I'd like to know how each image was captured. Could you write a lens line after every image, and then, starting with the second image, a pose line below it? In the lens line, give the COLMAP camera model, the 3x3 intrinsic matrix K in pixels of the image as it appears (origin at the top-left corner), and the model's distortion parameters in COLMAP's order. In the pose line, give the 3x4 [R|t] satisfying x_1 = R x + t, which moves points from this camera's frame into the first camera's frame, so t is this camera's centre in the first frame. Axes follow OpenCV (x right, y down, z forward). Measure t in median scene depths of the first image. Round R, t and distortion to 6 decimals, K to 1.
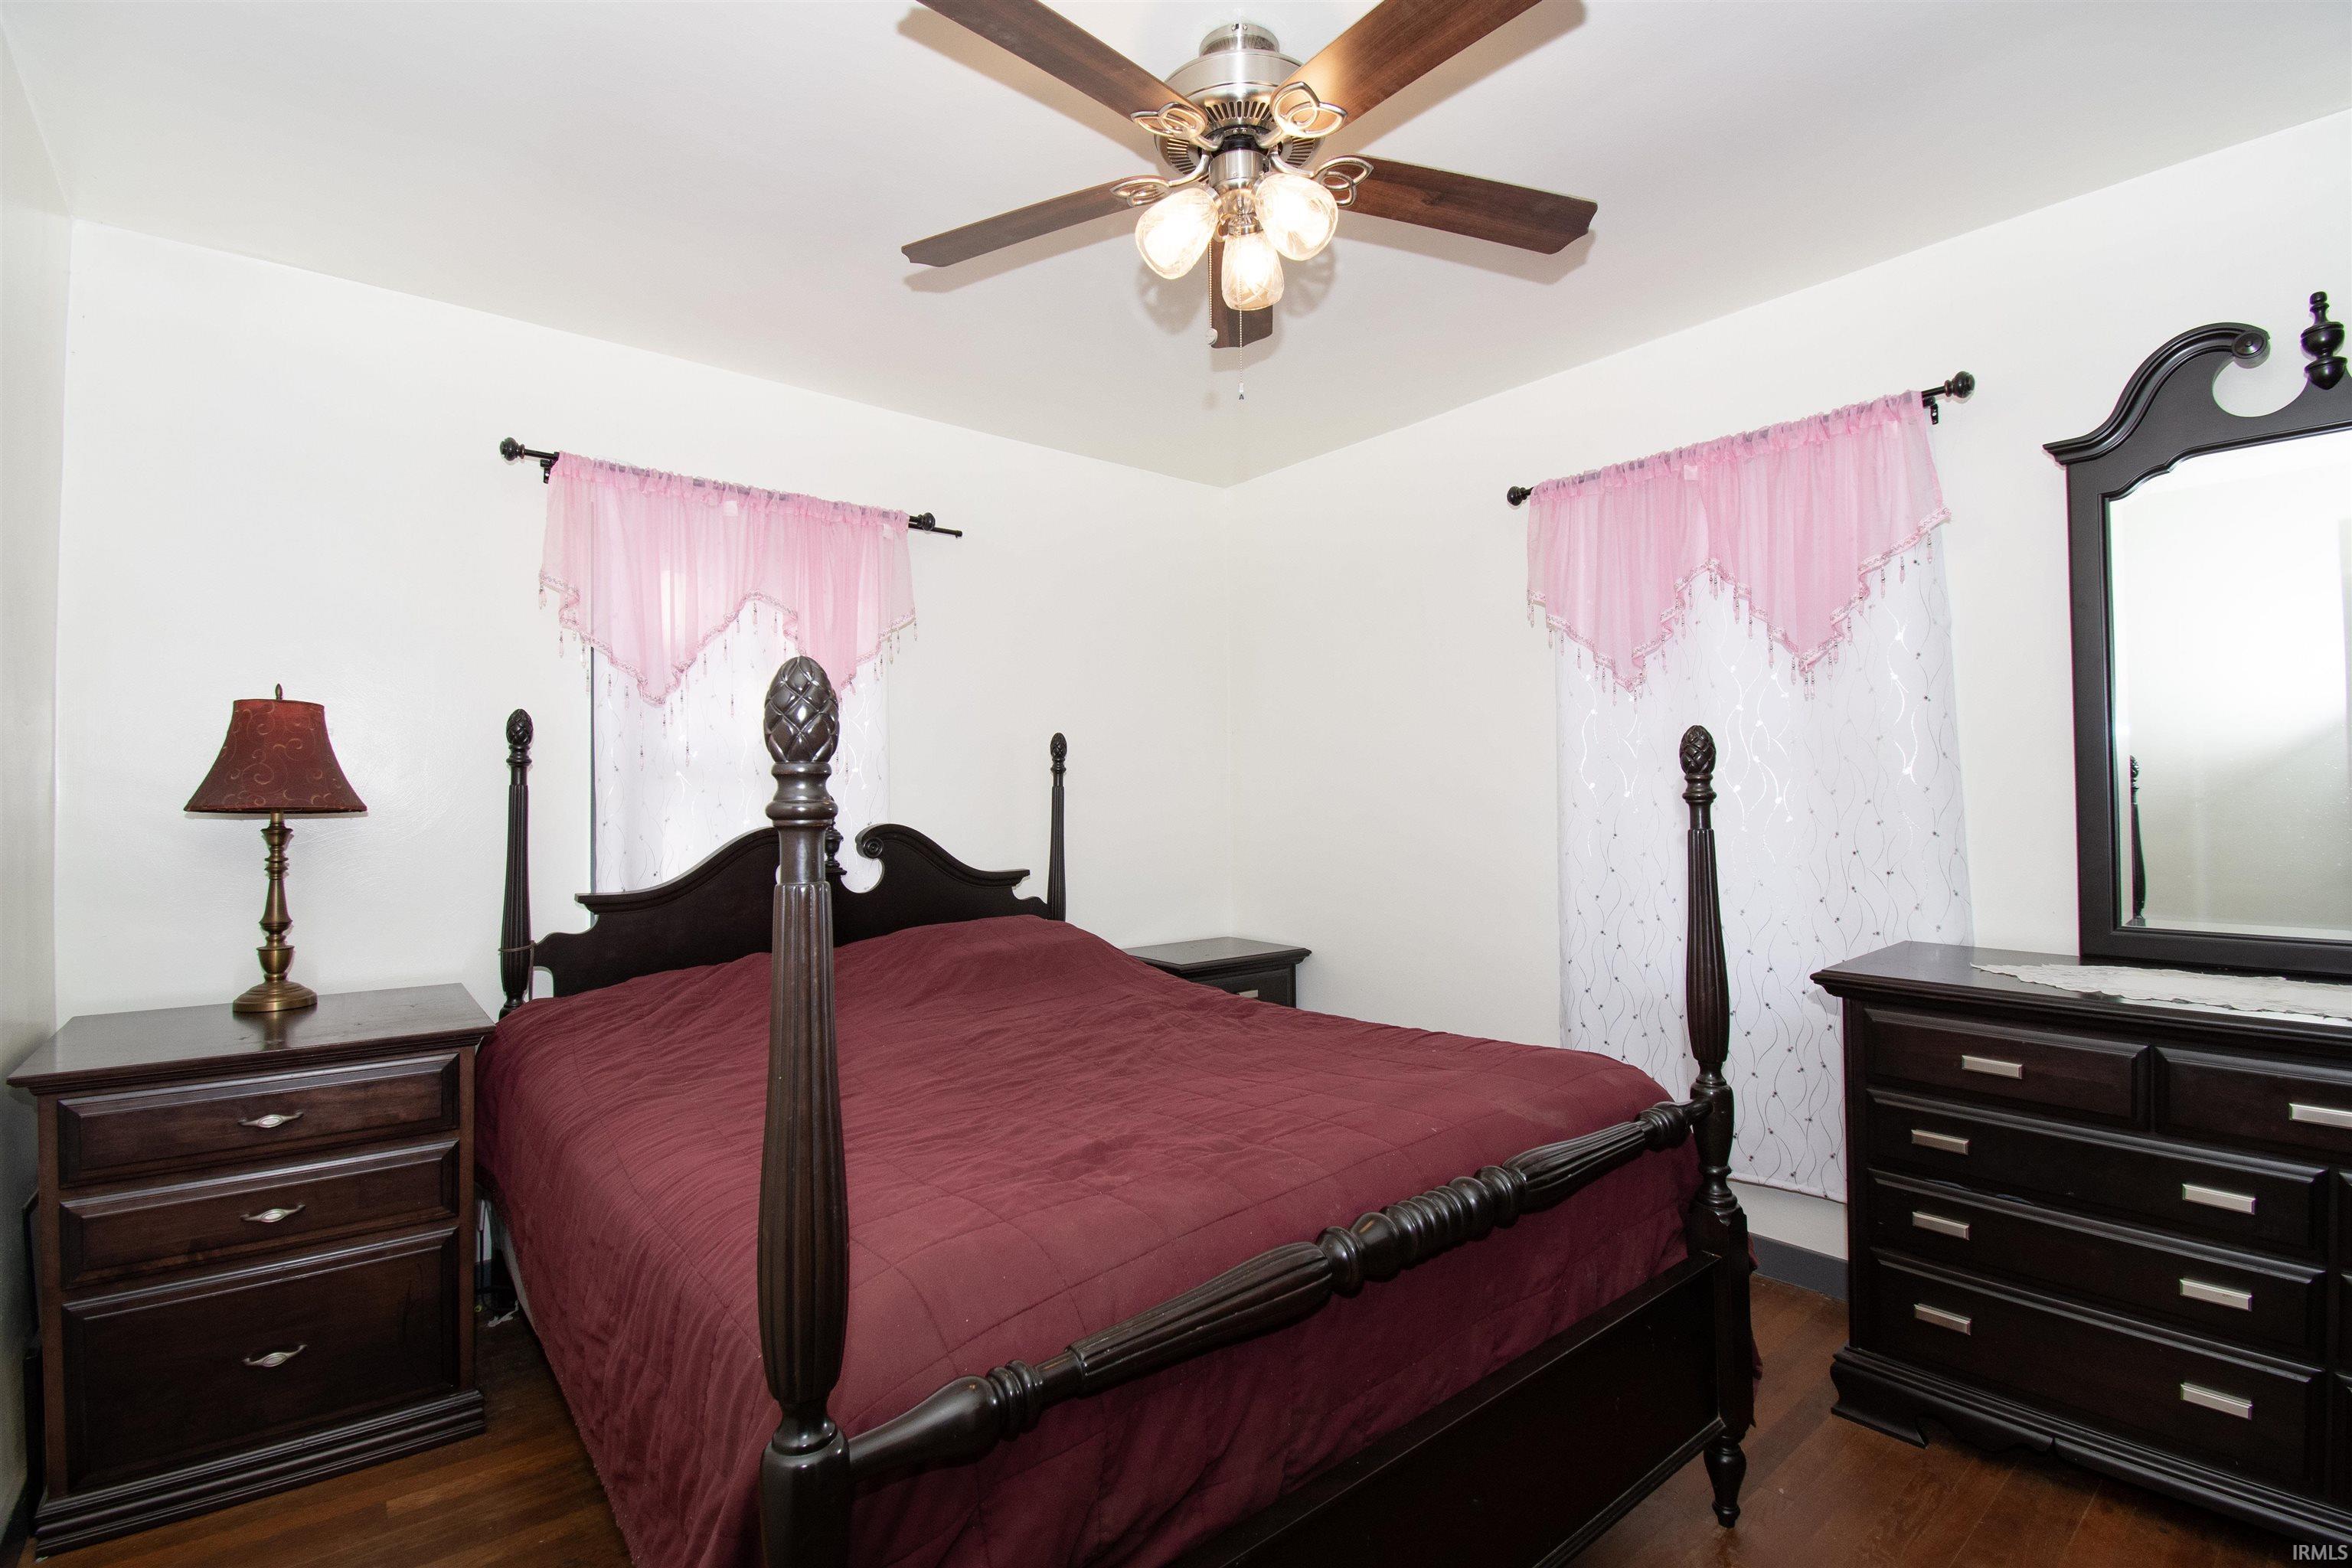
lens RADIAL K [[1039.6, 0, 1179.9], [0, 1039.6, 781.8], [0, 0, 1]] dist [0.017671, -0.024793]
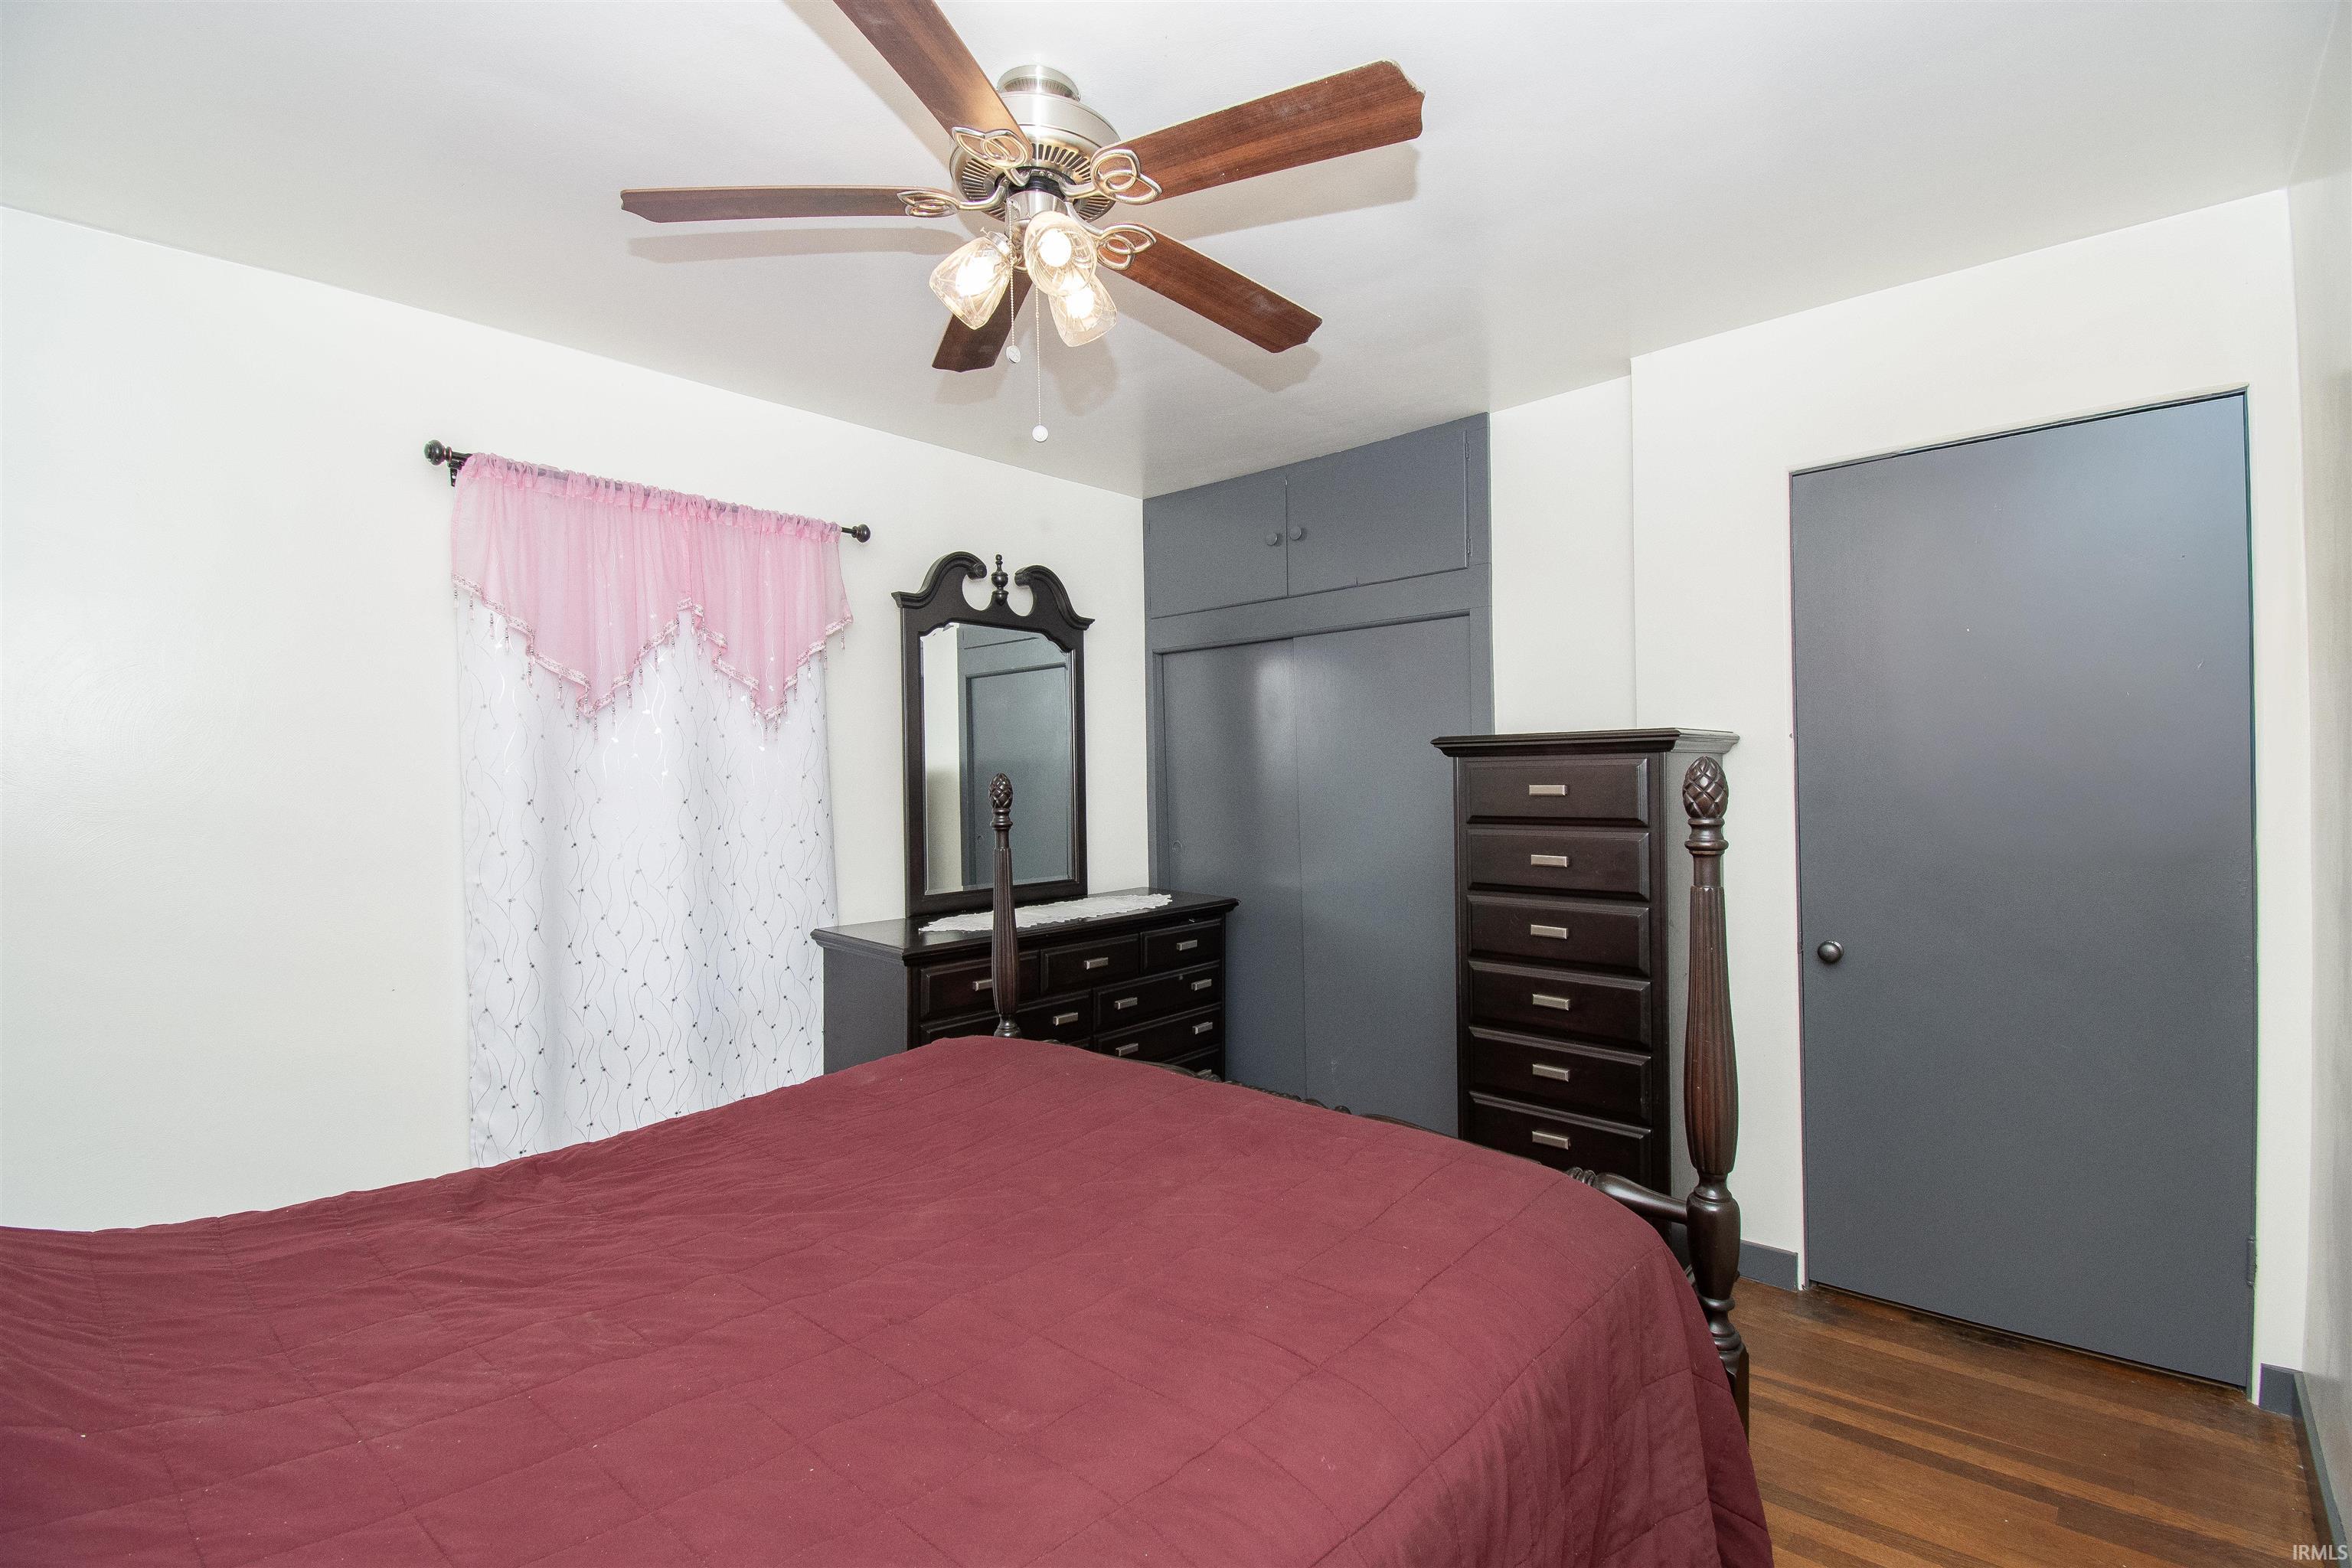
lens RADIAL K [[1039.6, 0, 1179.9], [0, 1039.6, 781.8], [0, 0, 1]] dist [0.017671, -0.024793]
pose [[-0.149196, 0.011242, 0.988744, -0.860993], [0.008294, 0.999914, -0.010118, -0.022998], [-0.988773, 0.006691, -0.149276, 0.915472]]
